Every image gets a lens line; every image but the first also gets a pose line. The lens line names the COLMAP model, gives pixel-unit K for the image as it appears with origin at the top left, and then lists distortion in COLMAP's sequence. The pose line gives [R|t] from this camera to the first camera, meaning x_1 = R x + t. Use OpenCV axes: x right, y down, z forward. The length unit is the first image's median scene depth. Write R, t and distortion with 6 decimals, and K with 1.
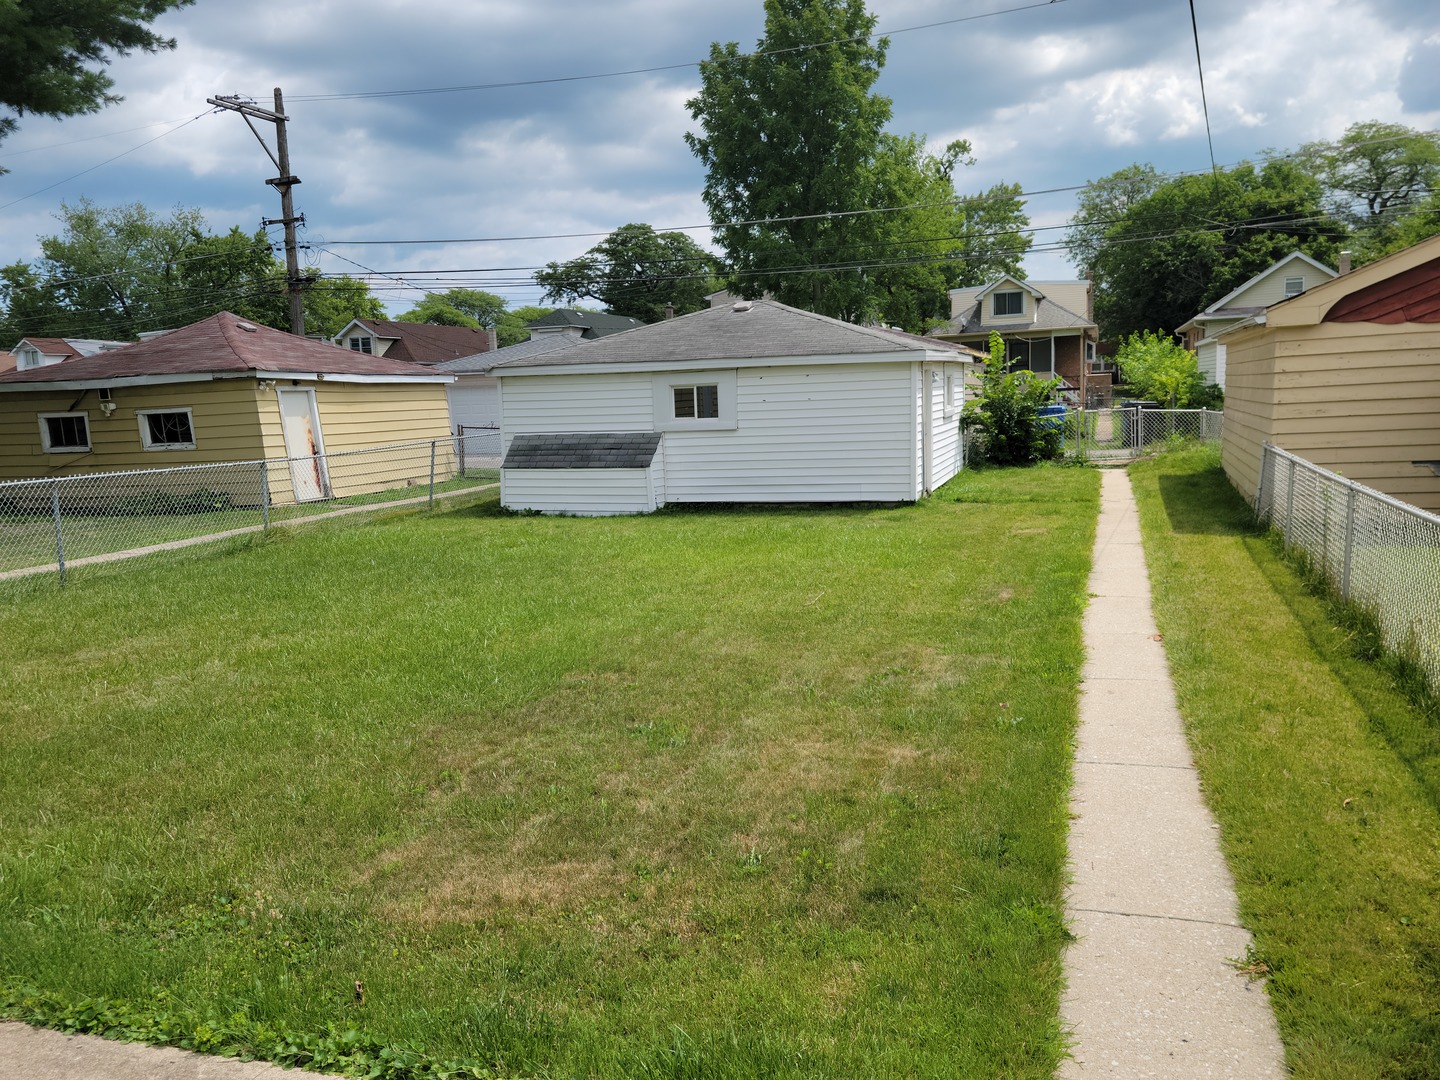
lens RADIAL K [[1160.5, 0, 720.0], [0, 1160.5, 540.0], [0, 0, 1]] dist [-0.137487, -0.000712]
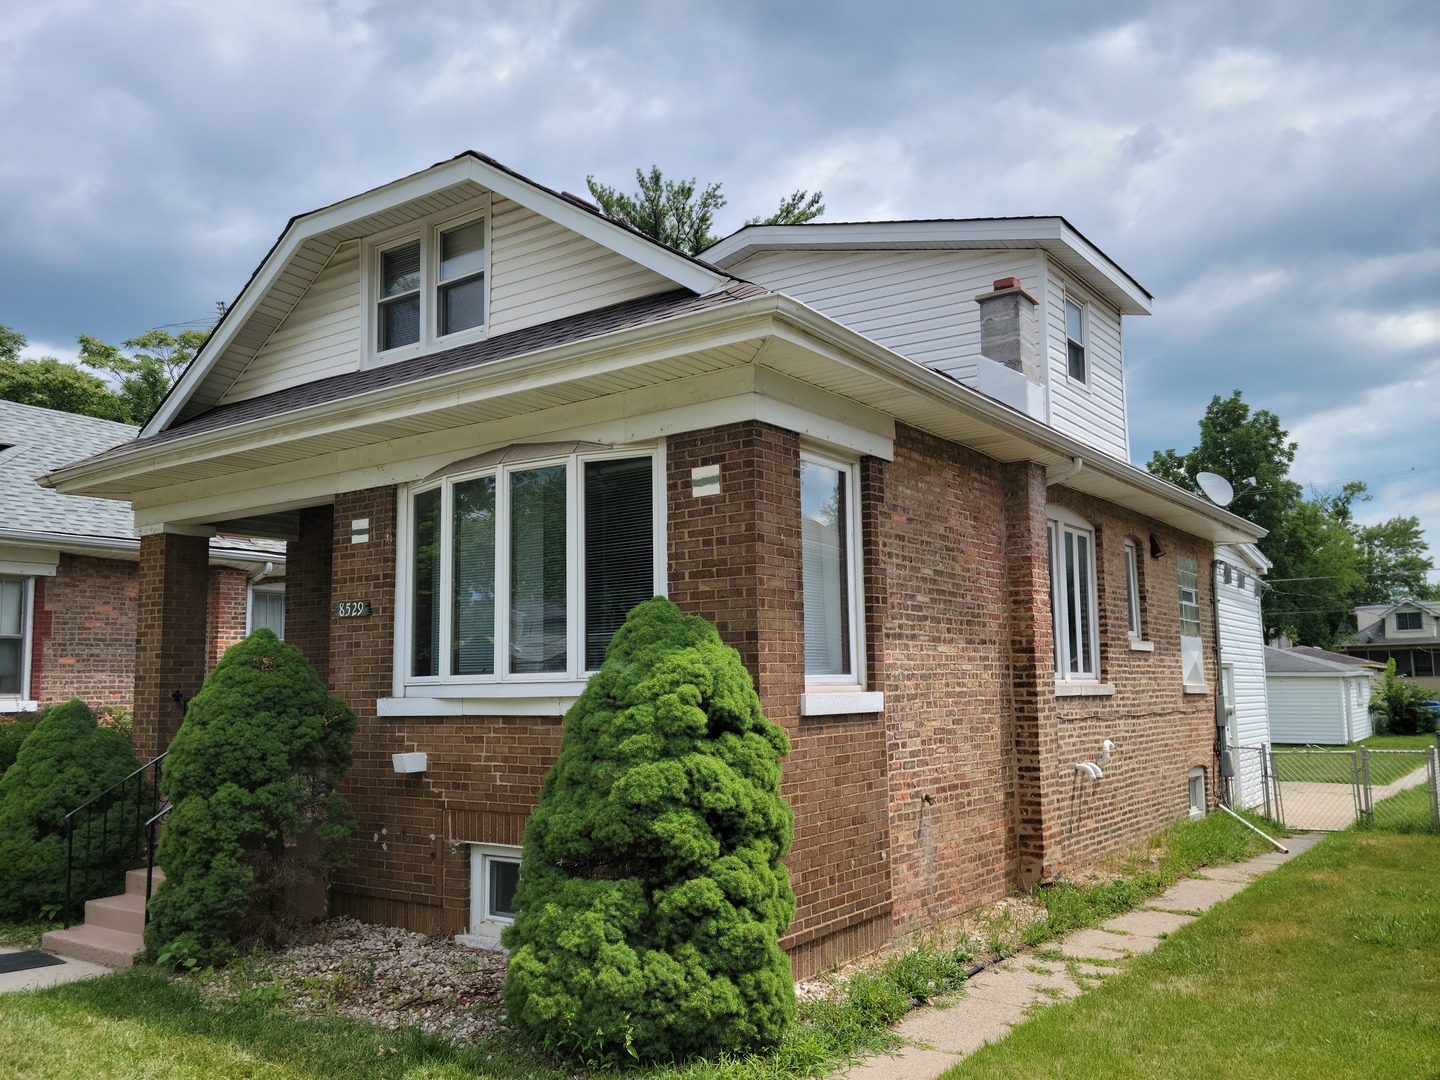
lens RADIAL K [[1164.3, 0, 720.0], [0, 1164.3, 540.0], [0, 0, 1]] dist [0.042742, -0.000410]
pose [[0.955881, -0.018876, -0.293148, -0.113949], [-0.054172, 0.969490, -0.239069, 0.073543], [0.288717, 0.244402, 0.925695, -0.565057]]
